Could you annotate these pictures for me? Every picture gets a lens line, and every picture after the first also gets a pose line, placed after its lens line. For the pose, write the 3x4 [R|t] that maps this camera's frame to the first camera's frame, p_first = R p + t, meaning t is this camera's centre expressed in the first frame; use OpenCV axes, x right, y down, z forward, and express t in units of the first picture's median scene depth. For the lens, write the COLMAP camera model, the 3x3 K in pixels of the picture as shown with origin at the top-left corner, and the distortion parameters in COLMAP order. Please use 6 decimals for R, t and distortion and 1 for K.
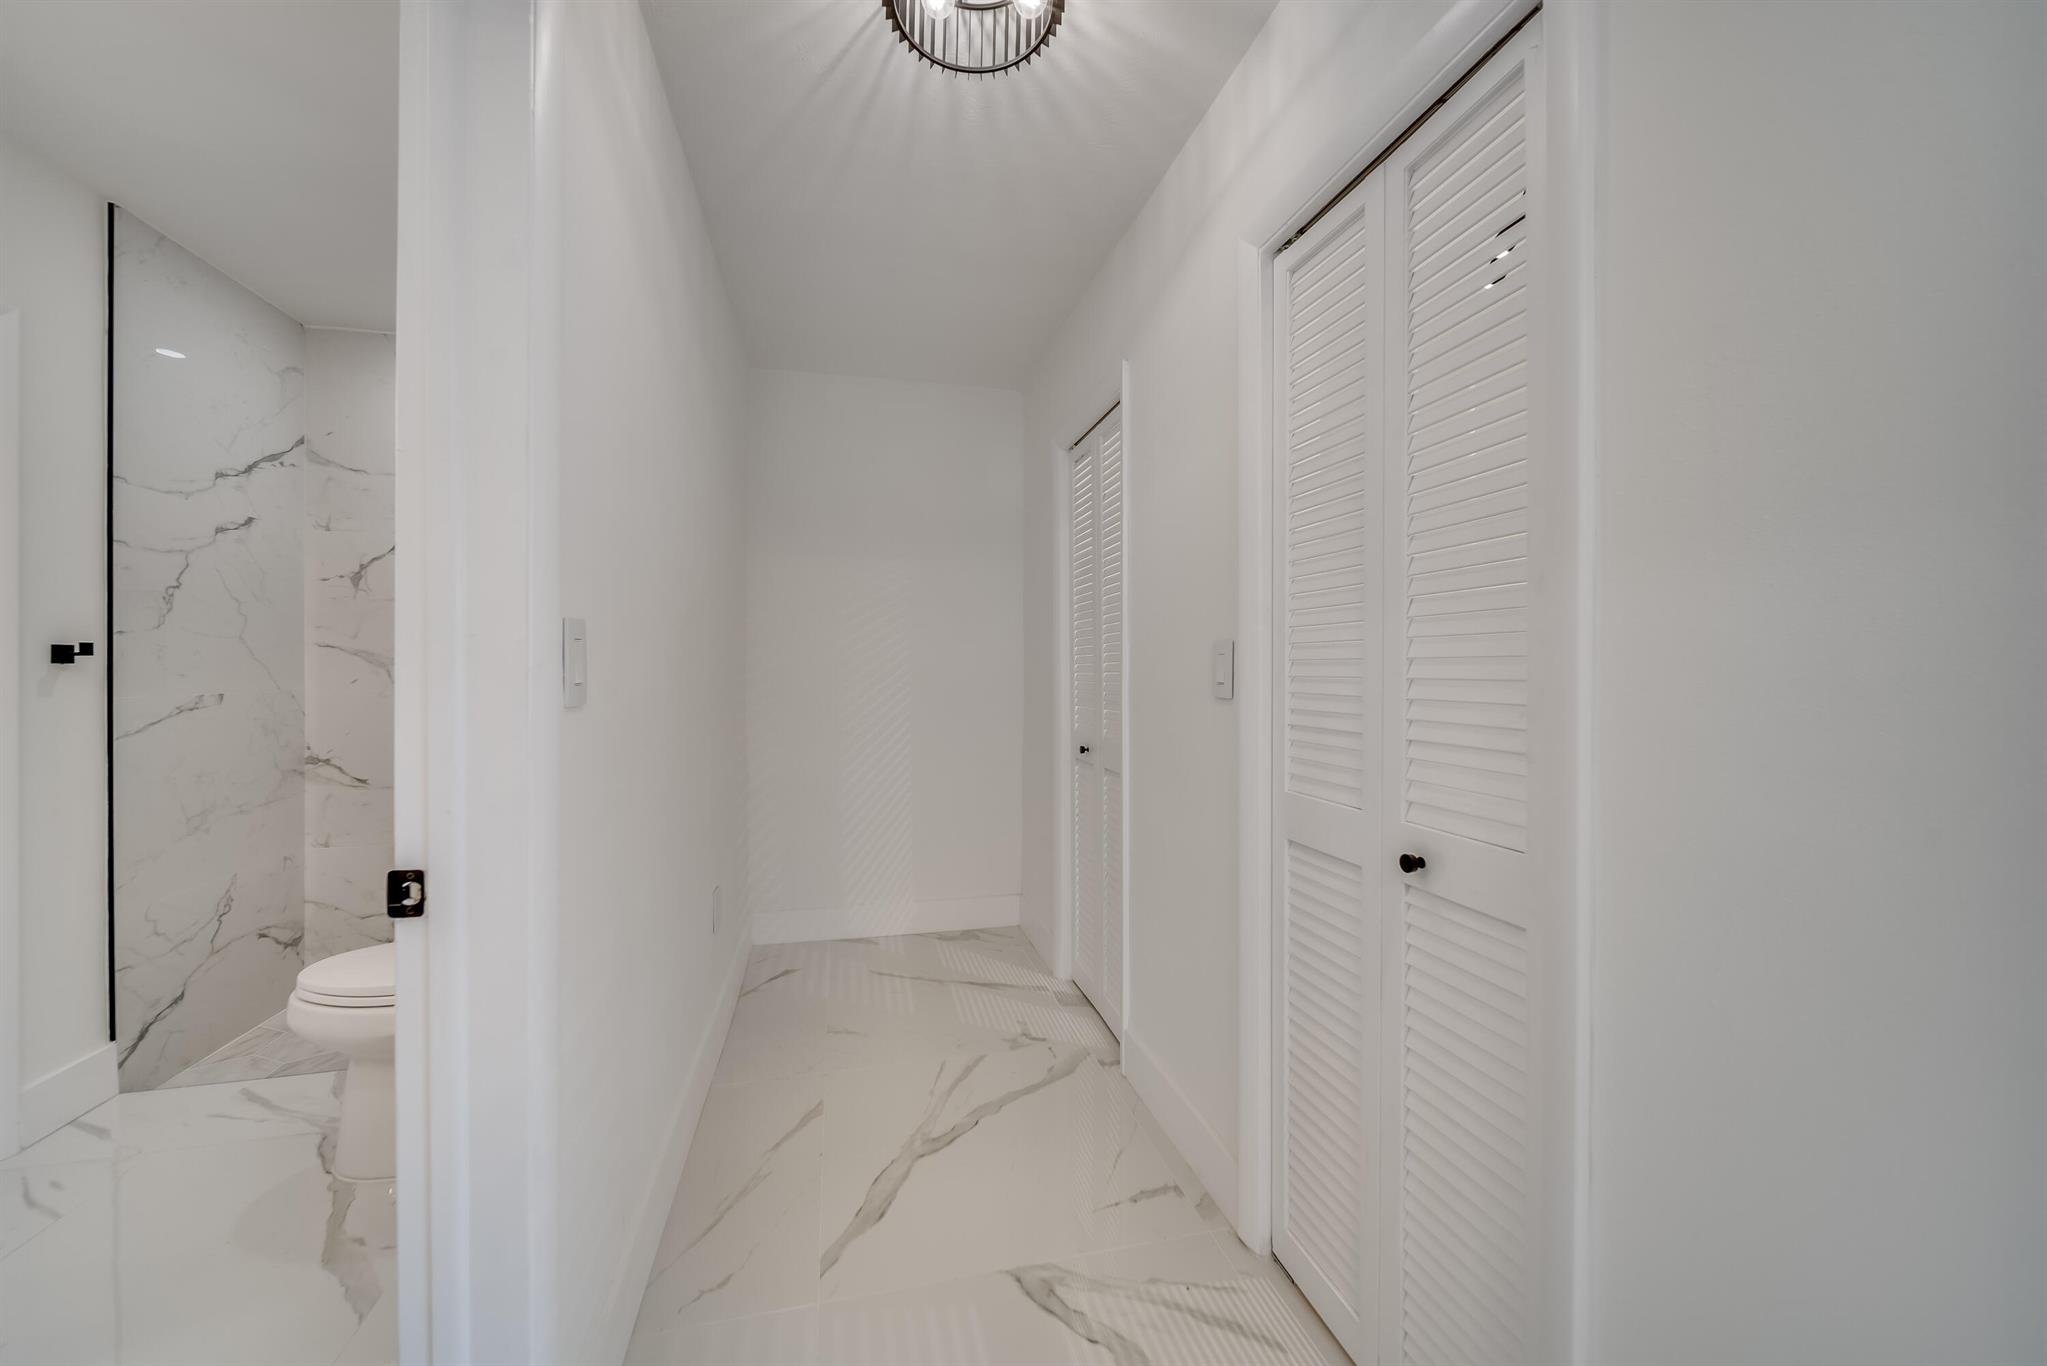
lens RADIAL K [[723.6, 0, 991.0], [0, 723.6, 669.1], [0, 0, 1]] dist [-0.004467, -0.000336]
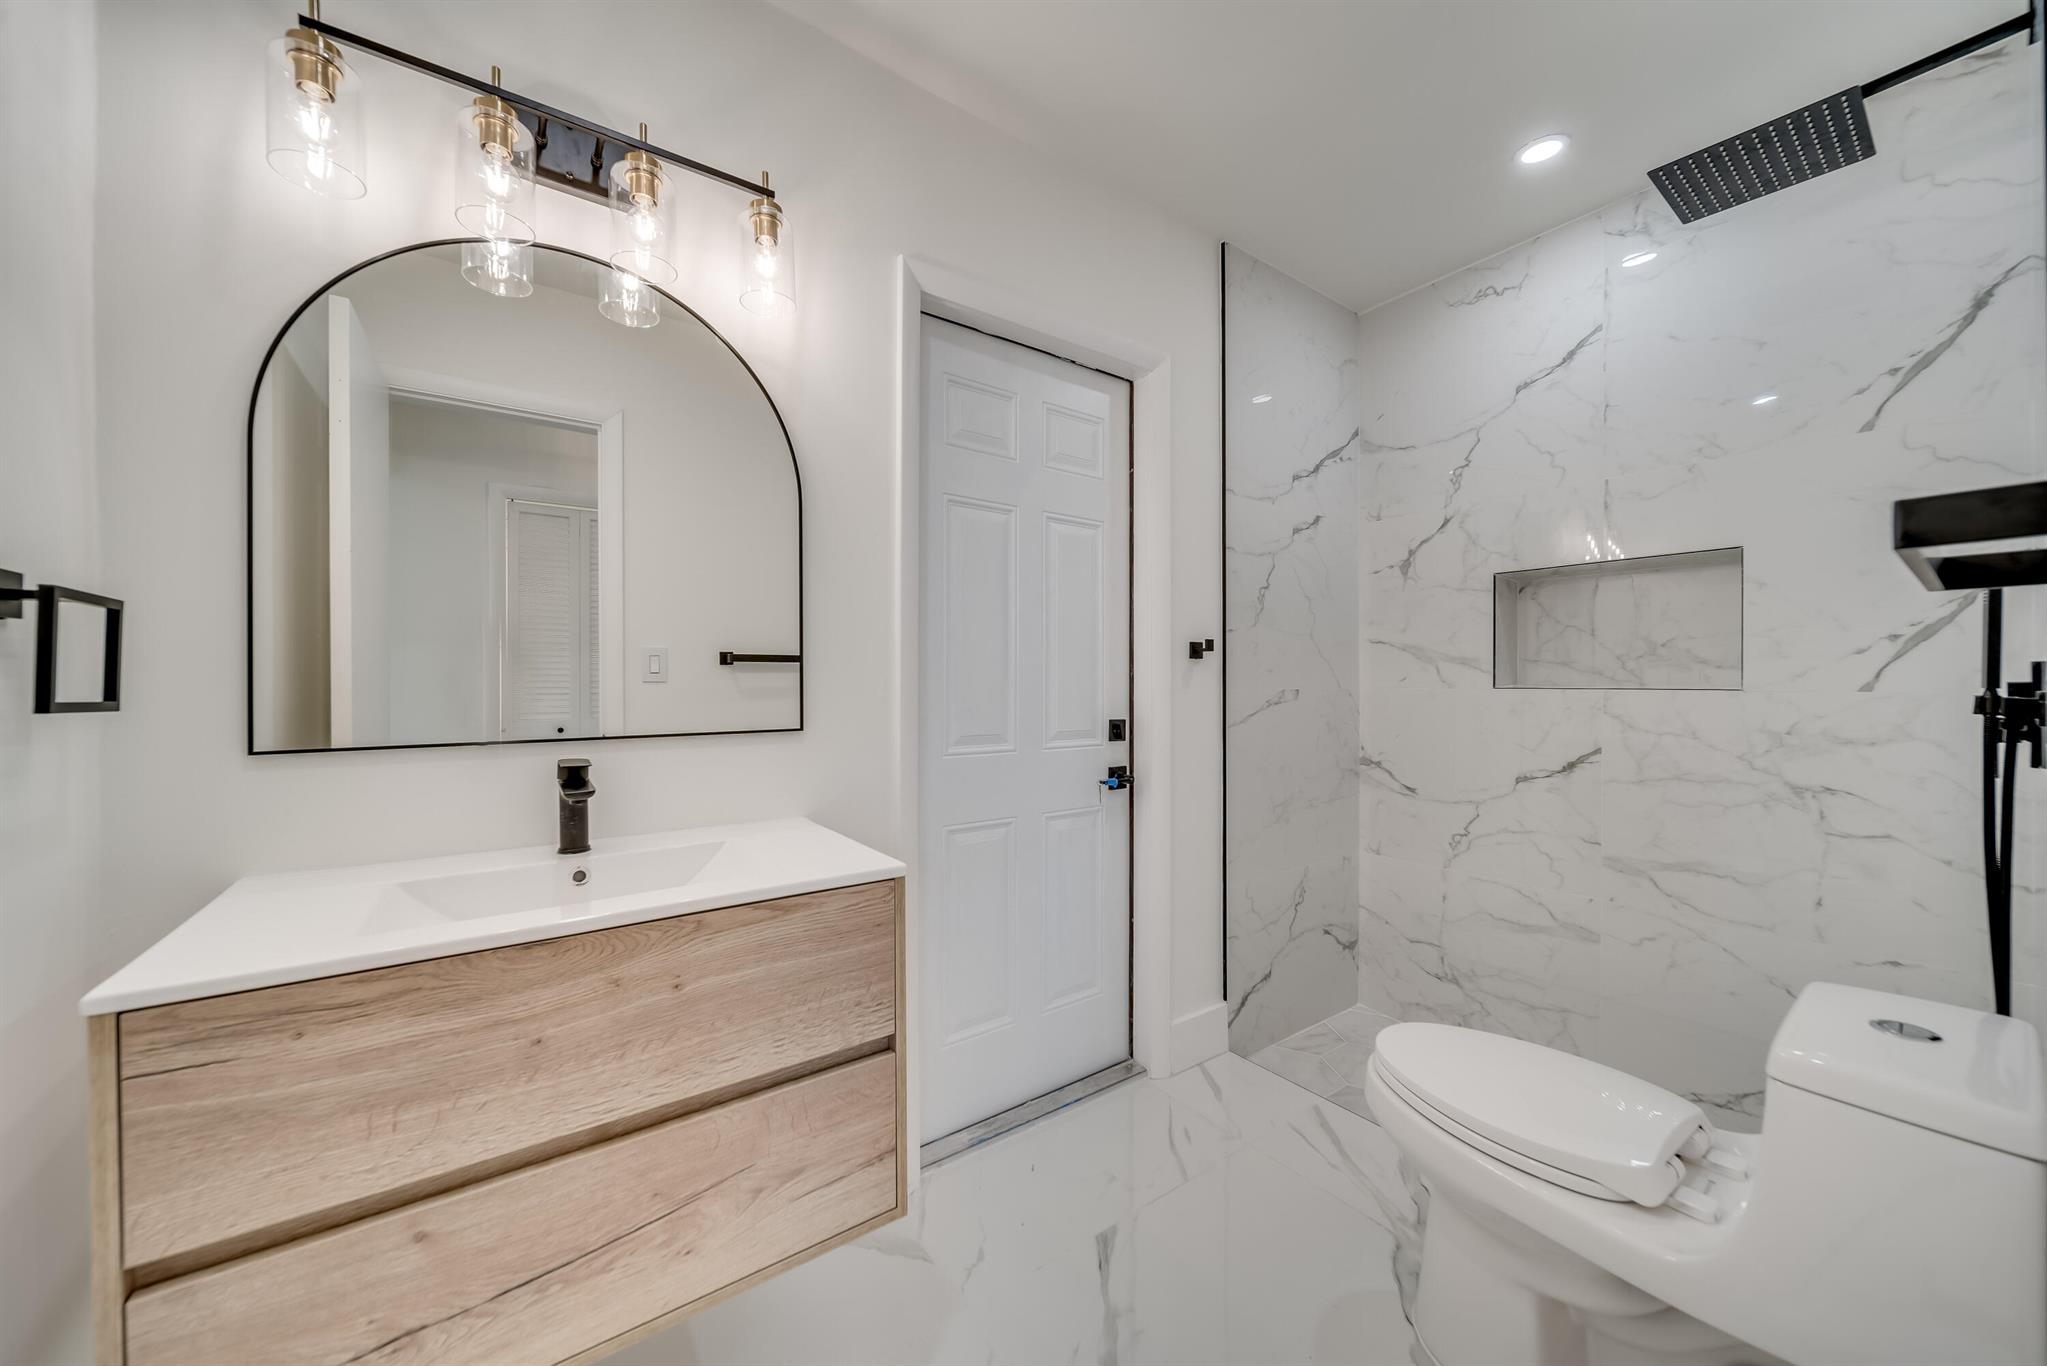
lens RADIAL K [[723.6, 0, 1024.2], [0, 723.6, 683.9], [0, 0, 1]] dist [-0.004467, -0.000336]
pose [[0.391552, 0.003495, -0.920149, -0.270363], [0.001852, 0.999988, 0.004586, 0.020784], [0.920154, -0.003500, 0.391541, 0.234906]]
